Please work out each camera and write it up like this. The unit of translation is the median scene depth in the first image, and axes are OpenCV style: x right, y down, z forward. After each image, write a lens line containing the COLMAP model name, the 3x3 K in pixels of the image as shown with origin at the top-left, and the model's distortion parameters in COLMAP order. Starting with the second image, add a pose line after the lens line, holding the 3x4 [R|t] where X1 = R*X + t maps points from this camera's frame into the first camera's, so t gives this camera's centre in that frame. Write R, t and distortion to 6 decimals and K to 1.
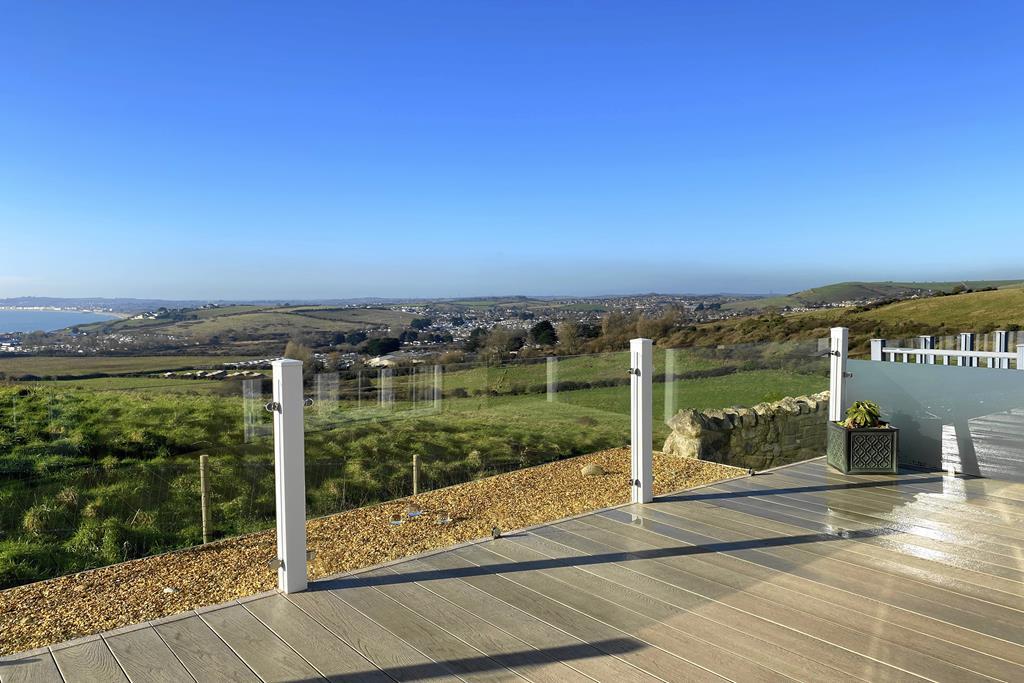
lens RADIAL K [[785.8, 0, 513.4], [0, 785.8, 361.2], [0, 0, 1]] dist [0.033637, -0.026118]
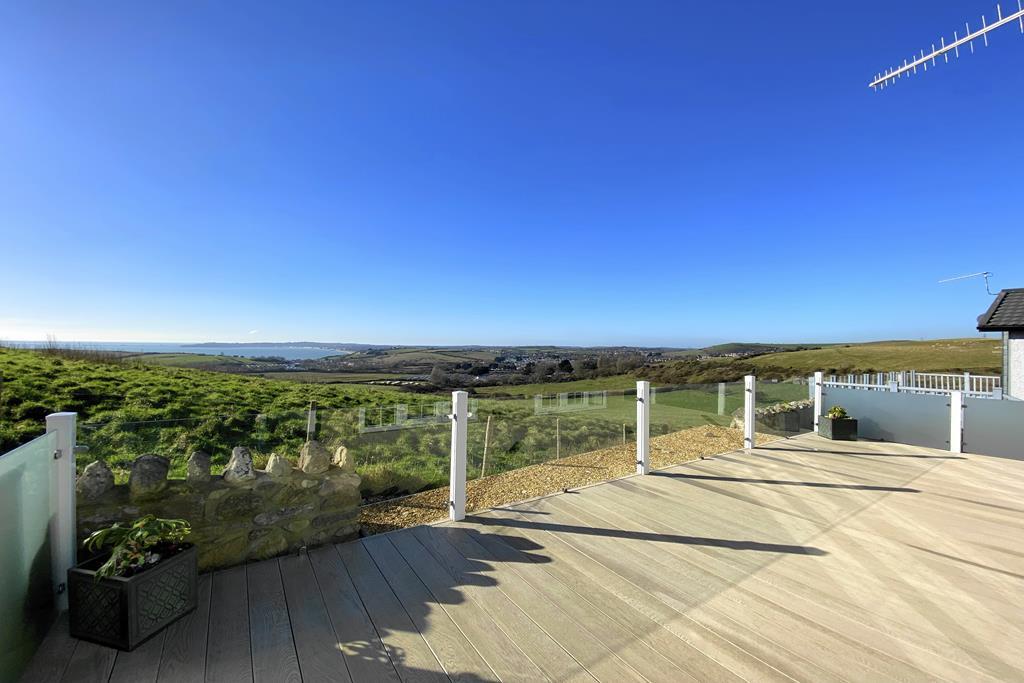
lens RADIAL K [[416.9, 0, 510.7], [0, 416.9, 345.5], [0, 0, 1]] dist [0.005799, -0.006035]
pose [[0.995885, 0.021358, -0.088075, -0.199173], [-0.028595, 0.996244, -0.081738, 0.002589], [0.085998, 0.083920, 0.992755, -0.124971]]
